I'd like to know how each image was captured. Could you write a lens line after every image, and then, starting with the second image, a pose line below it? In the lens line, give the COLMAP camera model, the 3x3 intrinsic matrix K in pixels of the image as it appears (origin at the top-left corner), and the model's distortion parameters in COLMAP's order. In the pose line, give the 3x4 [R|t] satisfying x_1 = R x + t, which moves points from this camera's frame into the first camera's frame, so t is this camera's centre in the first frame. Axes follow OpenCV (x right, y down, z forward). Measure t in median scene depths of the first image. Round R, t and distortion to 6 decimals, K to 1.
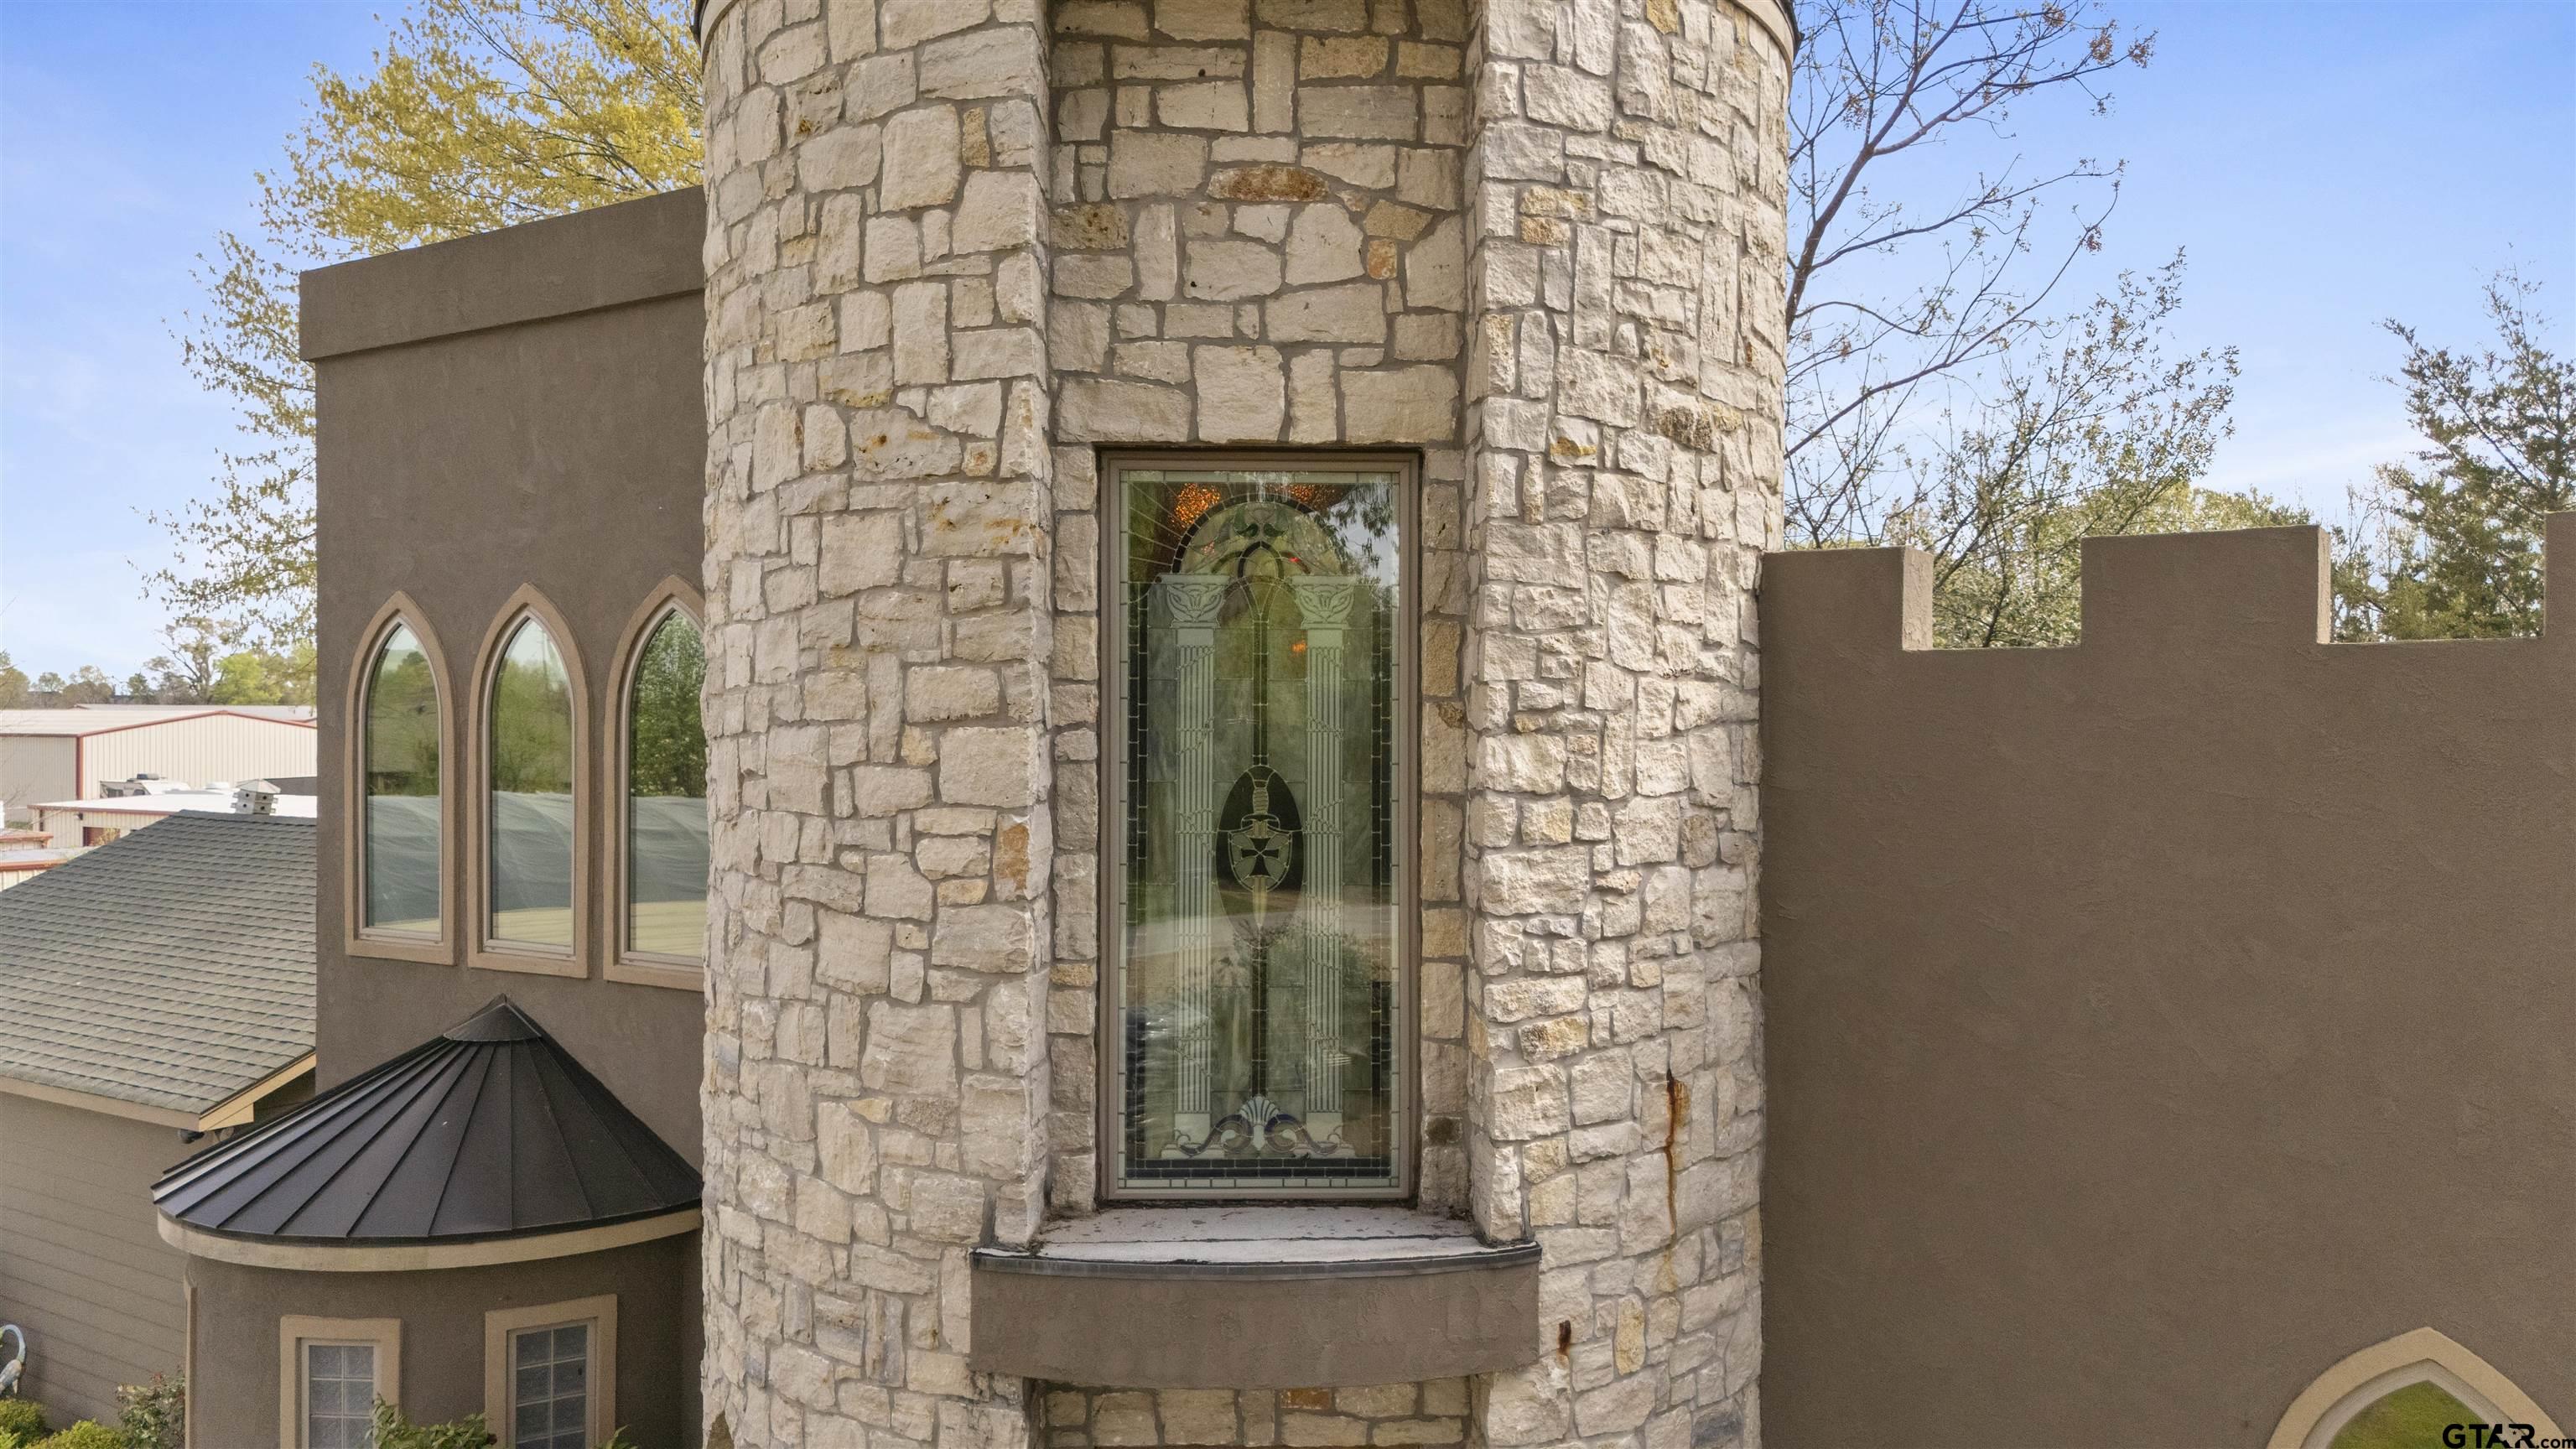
lens RADIAL K [[1830.9, 0, 1292.8], [0, 1830.9, 718.7], [0, 0, 1]] dist [0.007651, 0.000107]
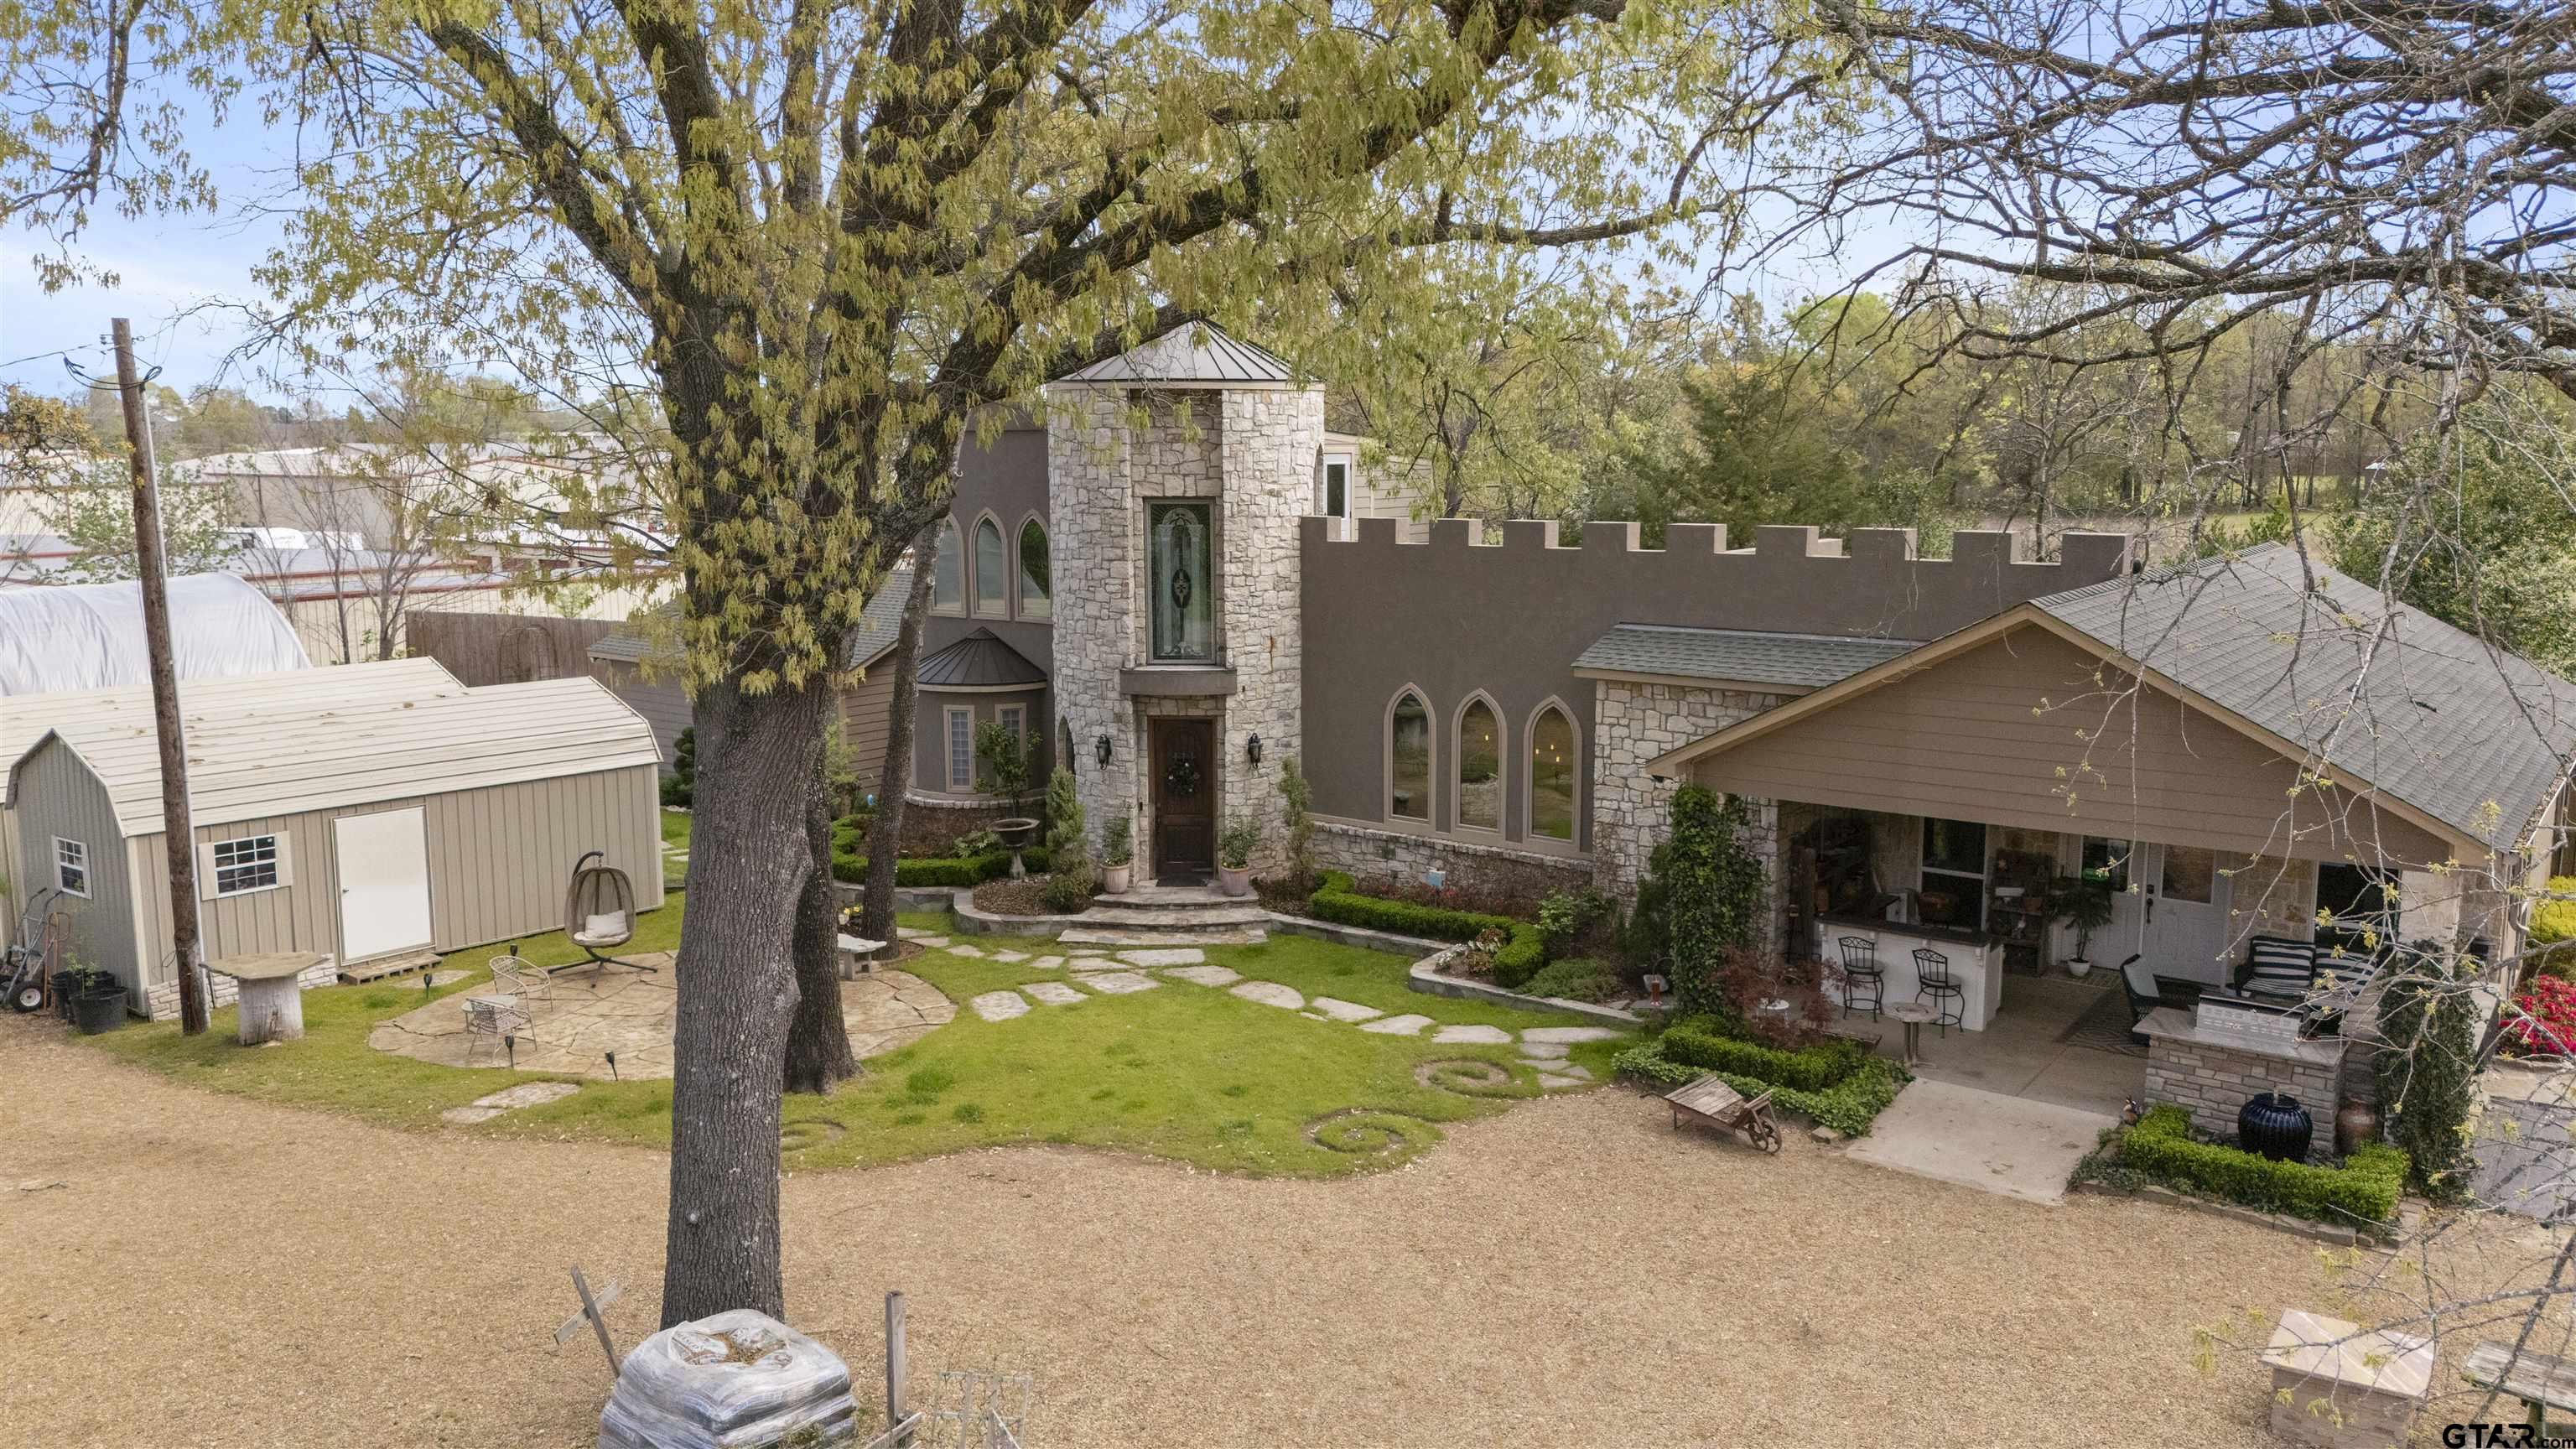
lens RADIAL K [[1830.9, 0, 1298.2], [0, 1830.9, 726.5], [0, 0, 1]] dist [0.007651, 0.000107]
pose [[0.998372, 0.003033, -0.056953, 0.536976], [0.006225, 0.986822, 0.161688, -0.321347], [0.056693, -0.161779, 0.985197, -3.537586]]
